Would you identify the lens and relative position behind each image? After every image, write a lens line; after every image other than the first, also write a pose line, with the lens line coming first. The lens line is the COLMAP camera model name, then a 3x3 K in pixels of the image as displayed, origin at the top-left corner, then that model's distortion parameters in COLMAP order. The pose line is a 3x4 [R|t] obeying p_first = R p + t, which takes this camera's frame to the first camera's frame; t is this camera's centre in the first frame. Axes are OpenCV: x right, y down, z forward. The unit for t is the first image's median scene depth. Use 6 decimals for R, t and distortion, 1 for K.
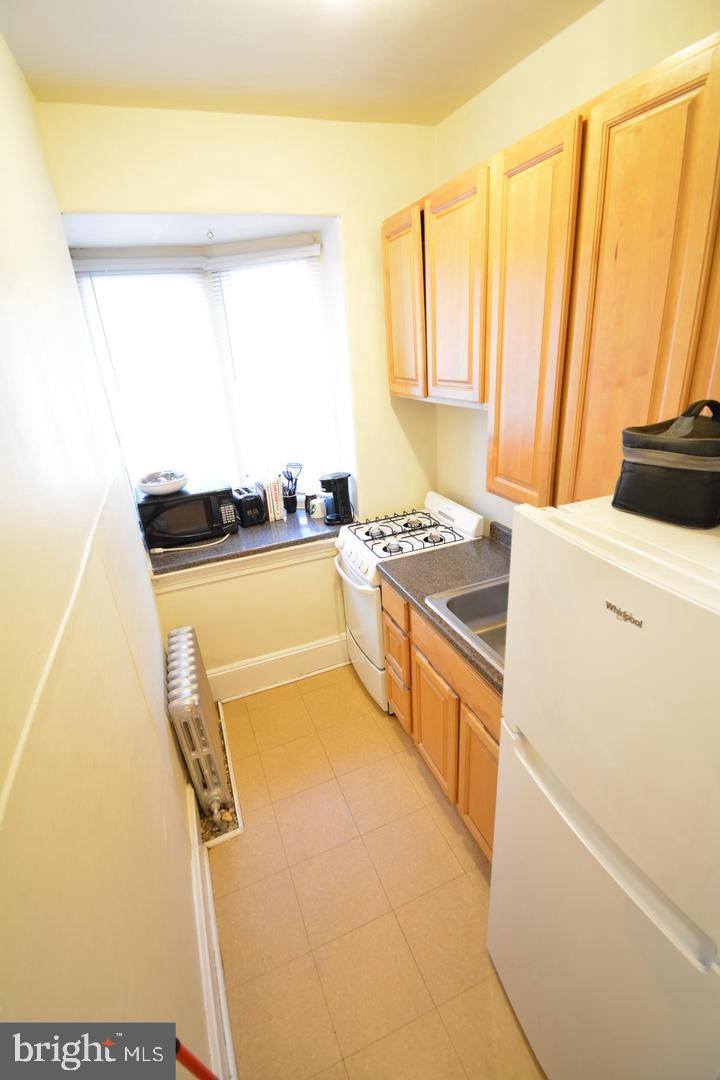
lens RADIAL K [[477.7, 0, 364.4], [0, 477.7, 534.9], [0, 0, 1]] dist [0.004662, -0.016643]
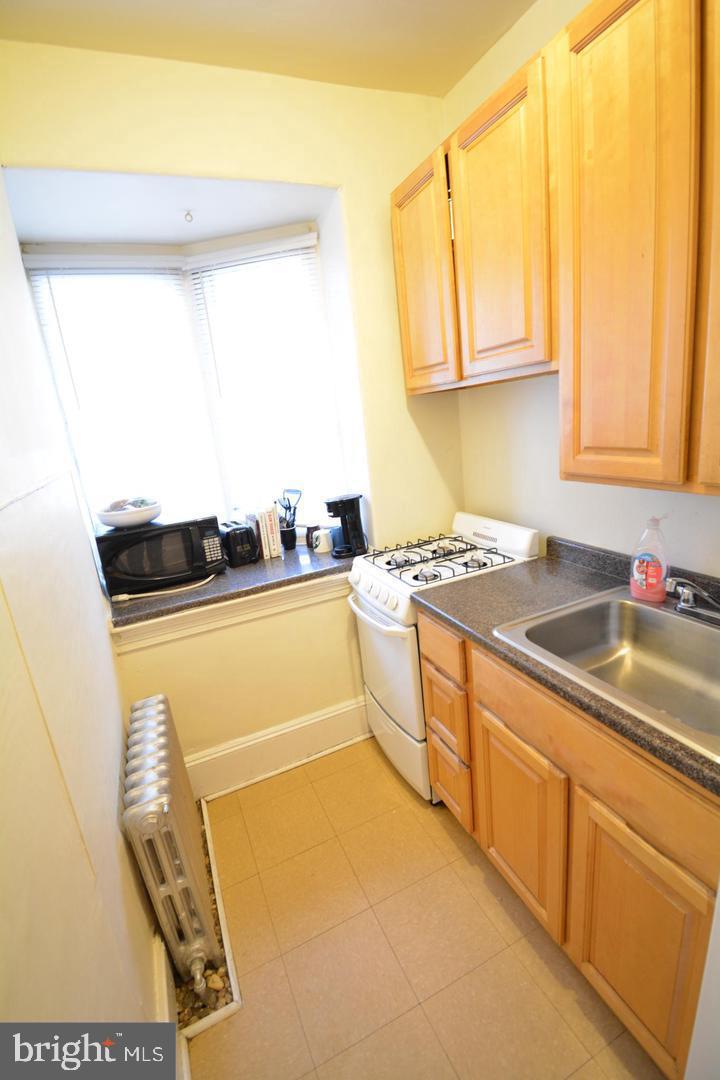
lens RADIAL K [[477.7, 0, 361.9], [0, 477.7, 534.8], [0, 0, 1]] dist [0.004662, -0.016643]
pose [[0.998521, -0.047940, 0.025624, -0.060703], [0.051082, 0.988724, -0.140770, 0.064603], [-0.018587, 0.141870, 0.989711, 0.221058]]
